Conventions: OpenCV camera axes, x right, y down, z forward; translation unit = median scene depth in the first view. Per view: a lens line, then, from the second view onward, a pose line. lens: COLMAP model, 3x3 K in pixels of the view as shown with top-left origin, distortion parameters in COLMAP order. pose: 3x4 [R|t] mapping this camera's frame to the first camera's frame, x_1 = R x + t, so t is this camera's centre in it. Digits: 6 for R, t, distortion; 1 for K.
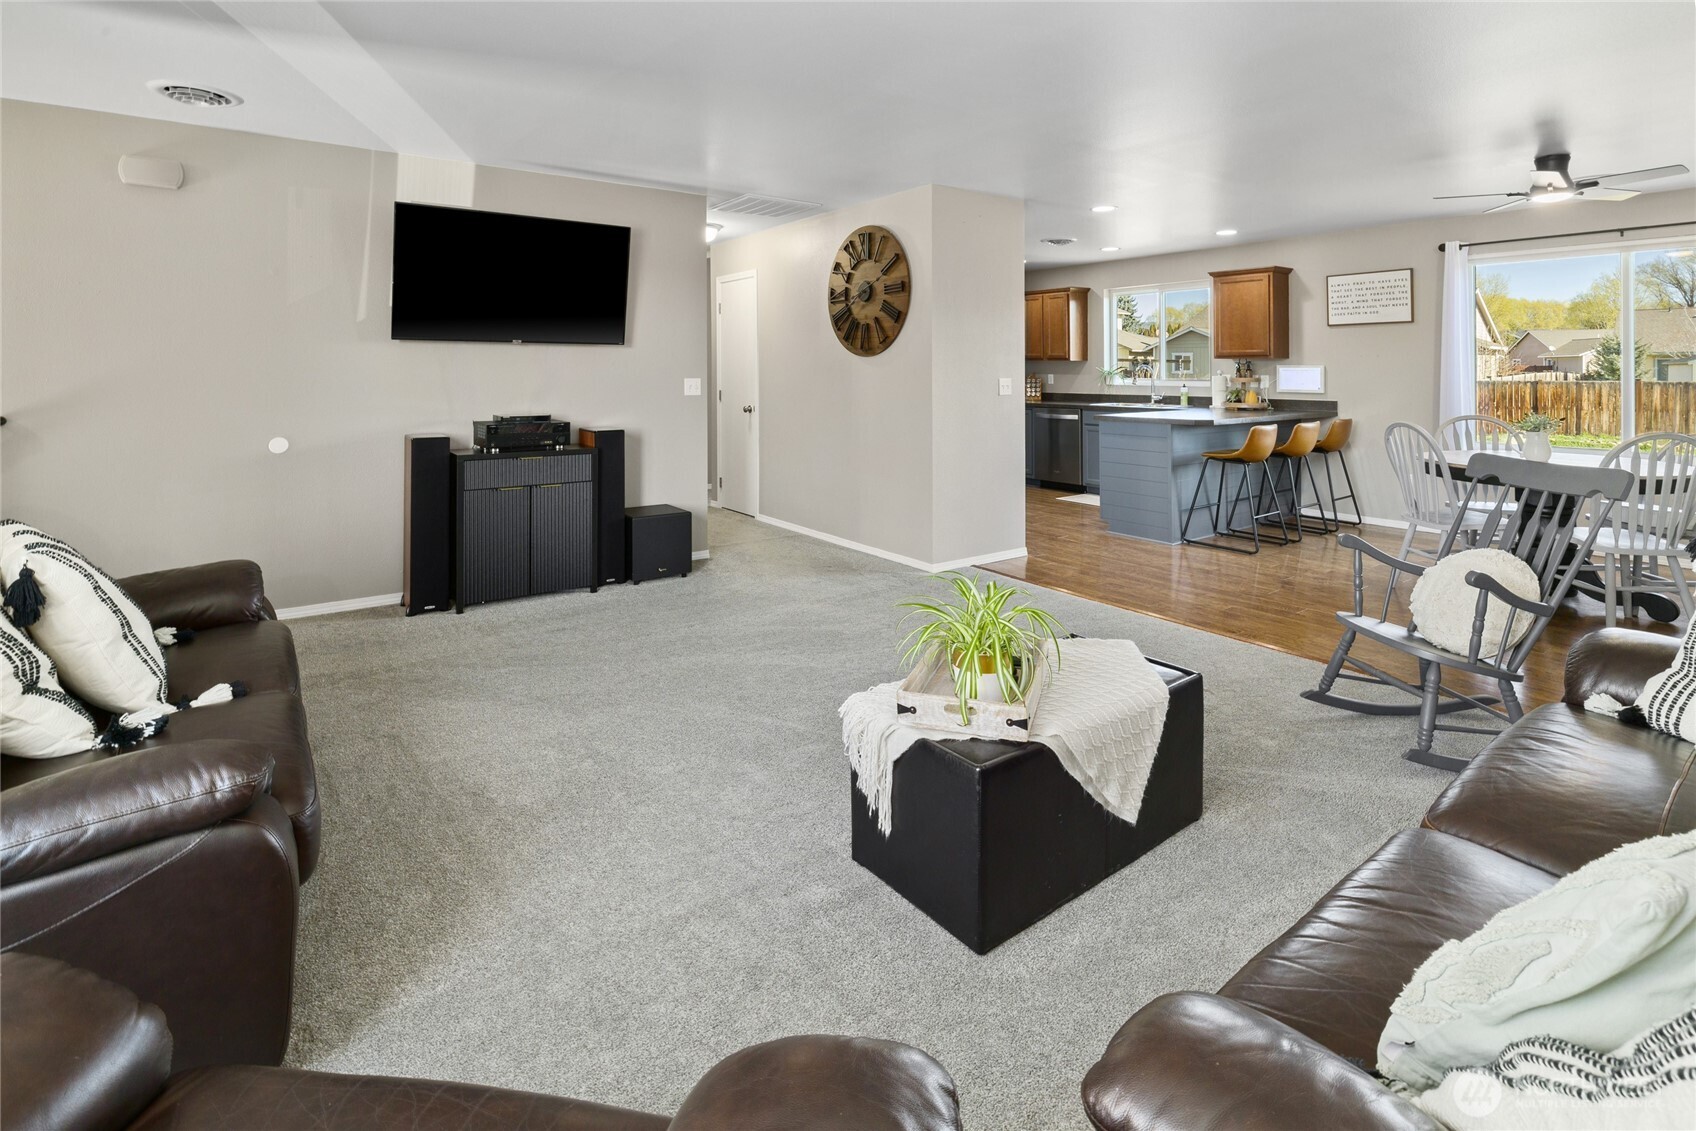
lens RADIAL K [[799.4, 0, 848.8], [0, 799.4, 366.8], [0, 0, 1]] dist [-0.001502, 0.000211]
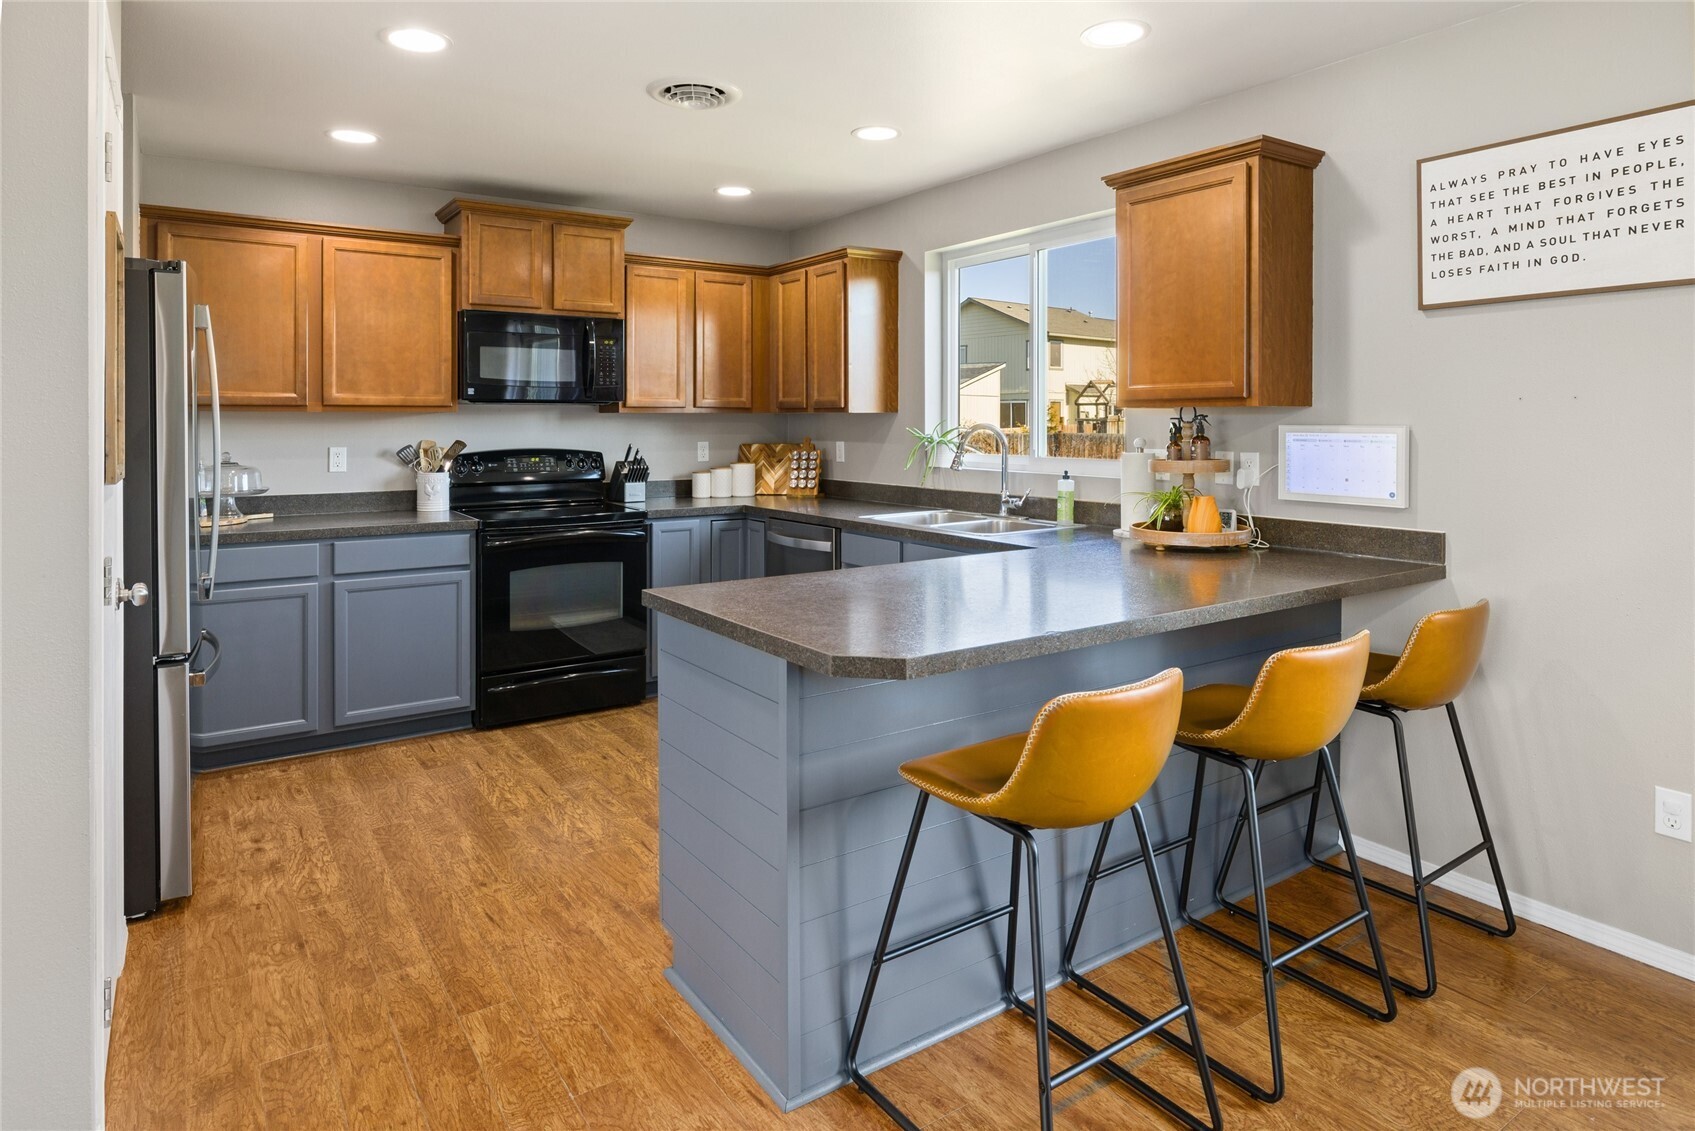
lens RADIAL K [[964.4, 0, 843.1], [0, 964.4, 434.4], [0, 0, 1]] dist [0.001461, -0.000333]
pose [[0.999297, -0.001569, -0.037445, 0.349983], [0.002228, 0.999843, 0.017573, -0.005985], [0.037411, -0.017644, 0.999144, 0.549202]]
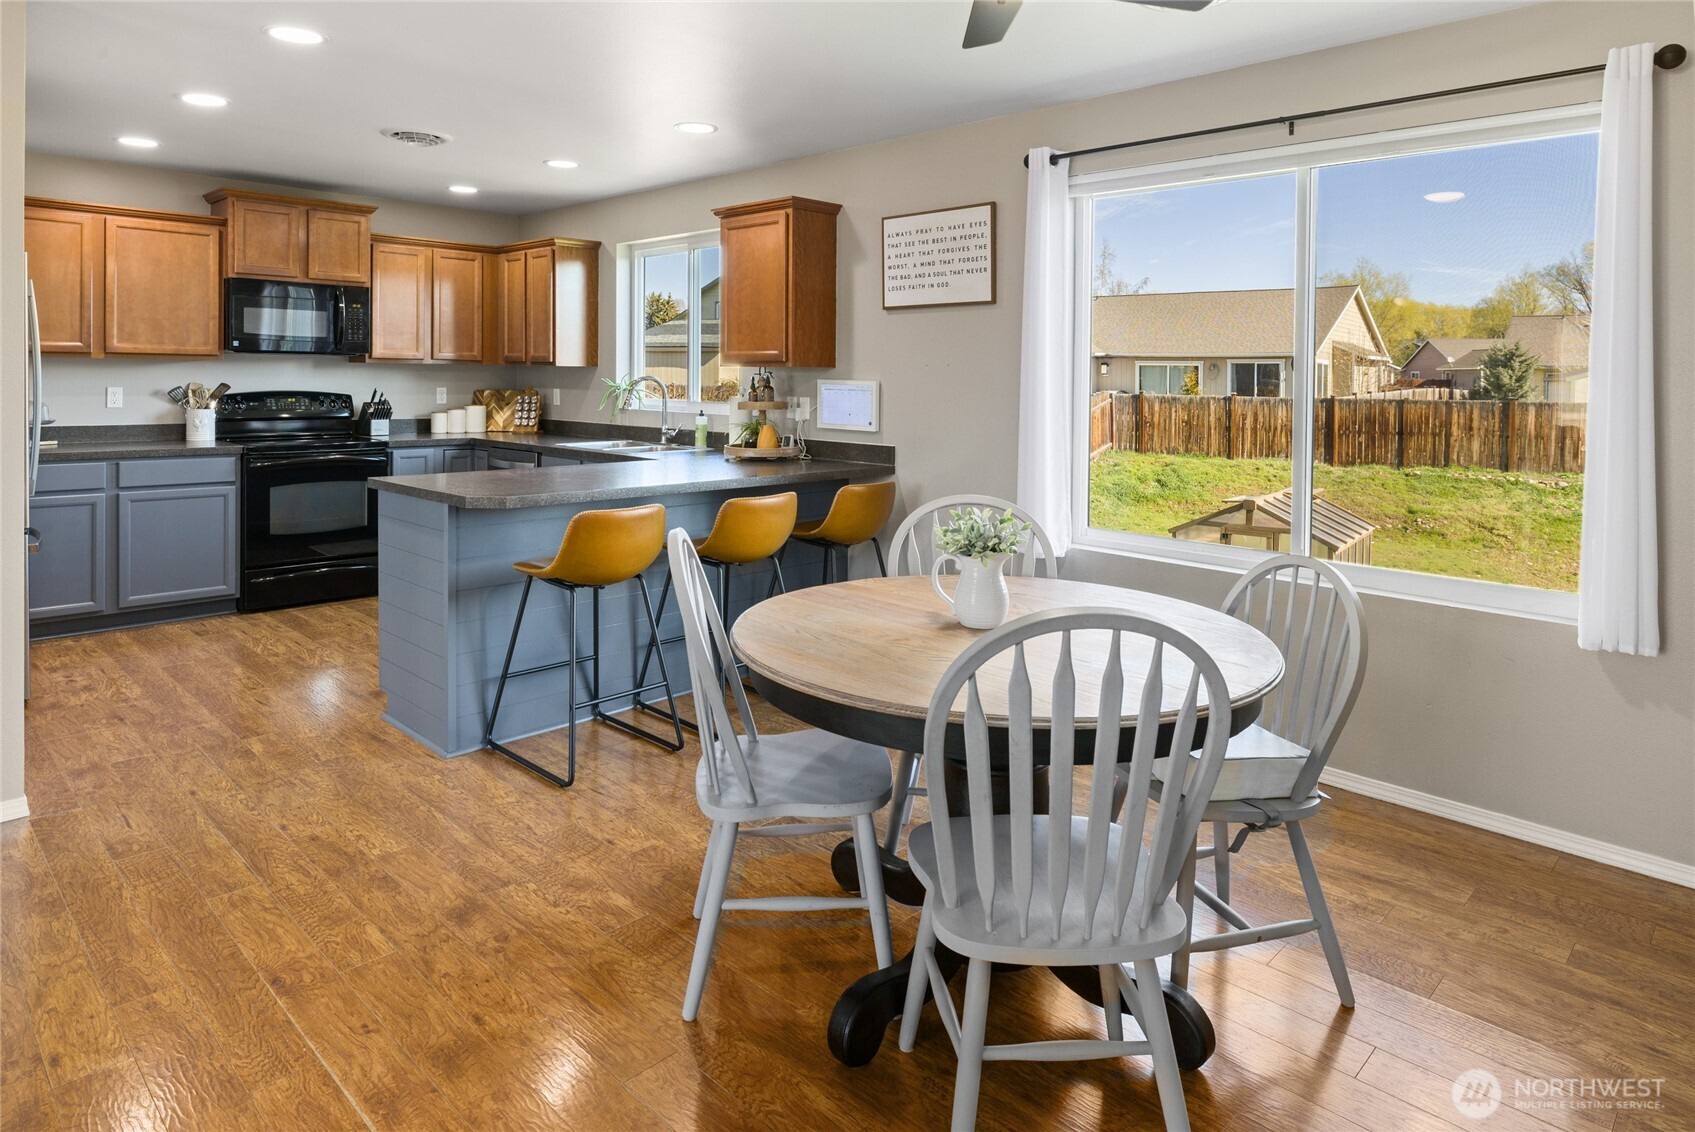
lens RADIAL K [[994.9, 0, 838.3], [0, 994.9, 406.8], [0, 0, 1]] dist [0.000003, -0.000459]
pose [[0.987306, 0.008299, 0.158614, 0.433427], [-0.014036, 0.999286, 0.035086, -0.007429], [-0.158210, -0.036867, 0.986717, 0.309211]]
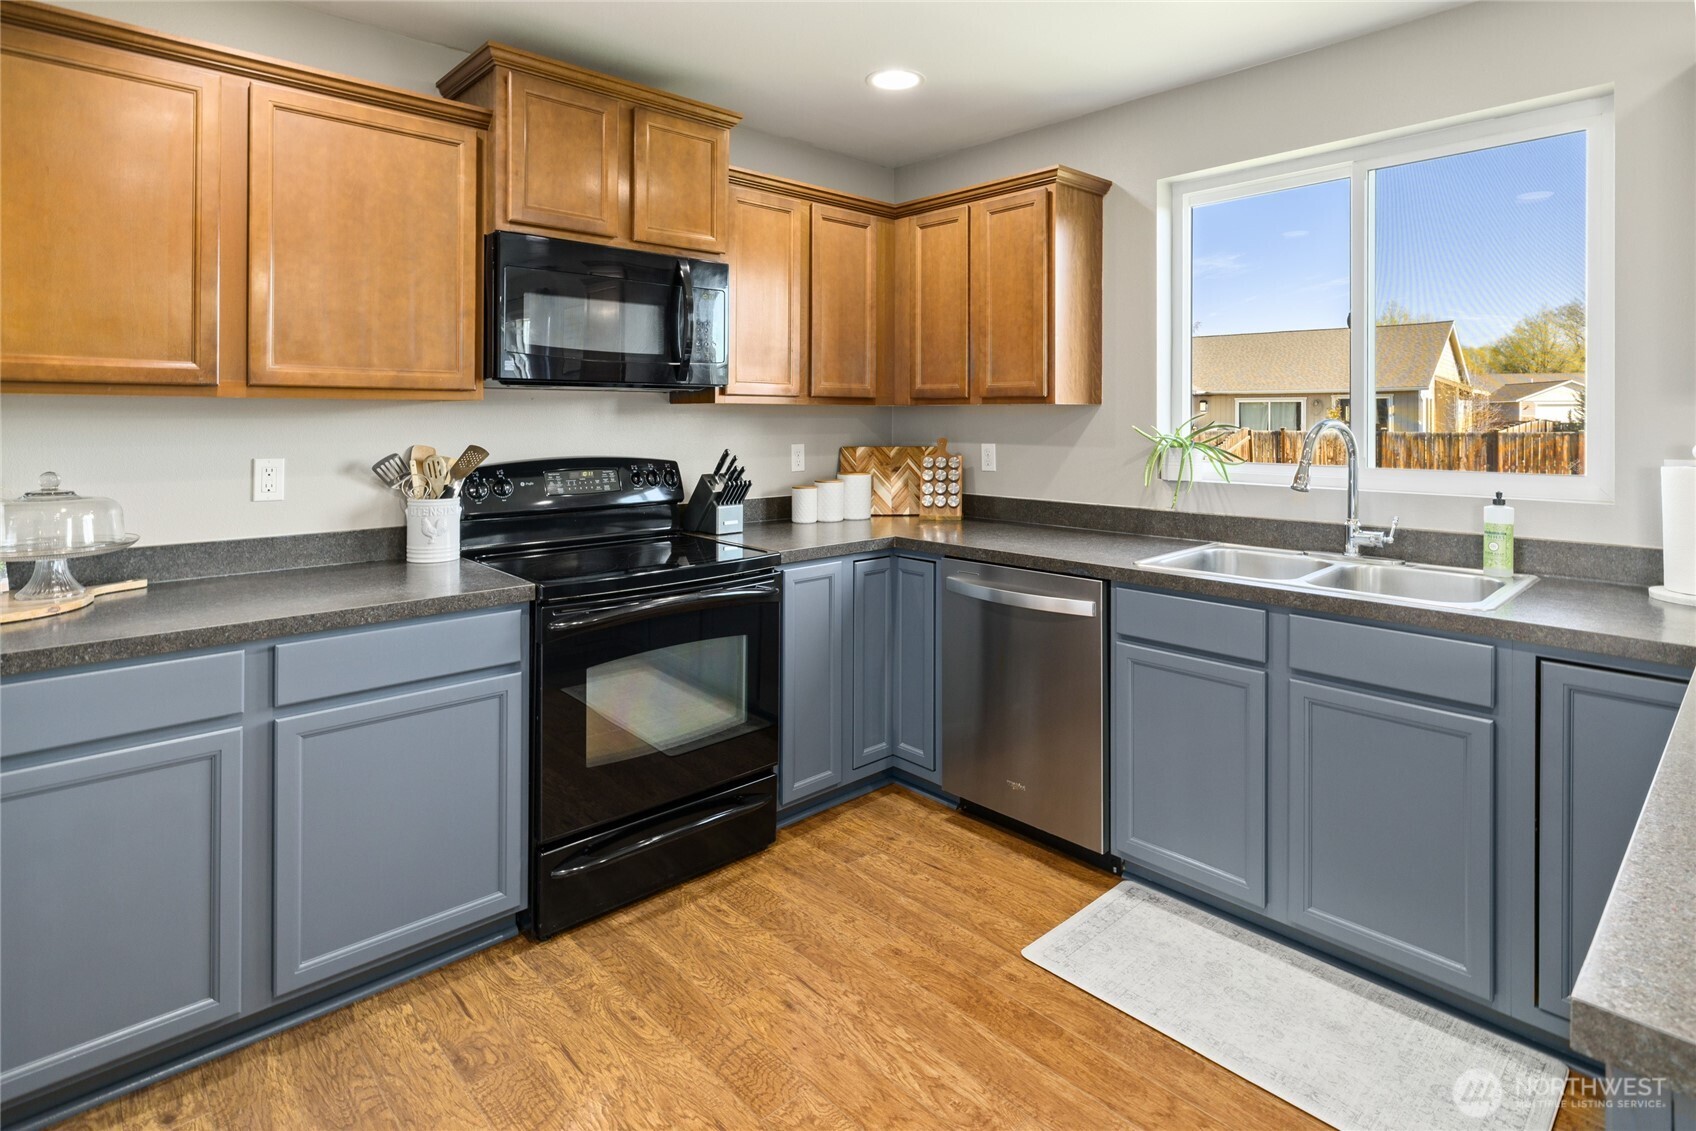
lens RADIAL K [[855.3, 0, 838.7], [0, 855.3, 419.9], [0, 0, 1]] dist [-0.001725, -0.000474]
pose [[0.993747, -0.001098, 0.111650, 0.184373], [0.000311, 0.999975, 0.007069, -0.004565], [-0.111655, -0.006990, 0.993722, 0.804989]]
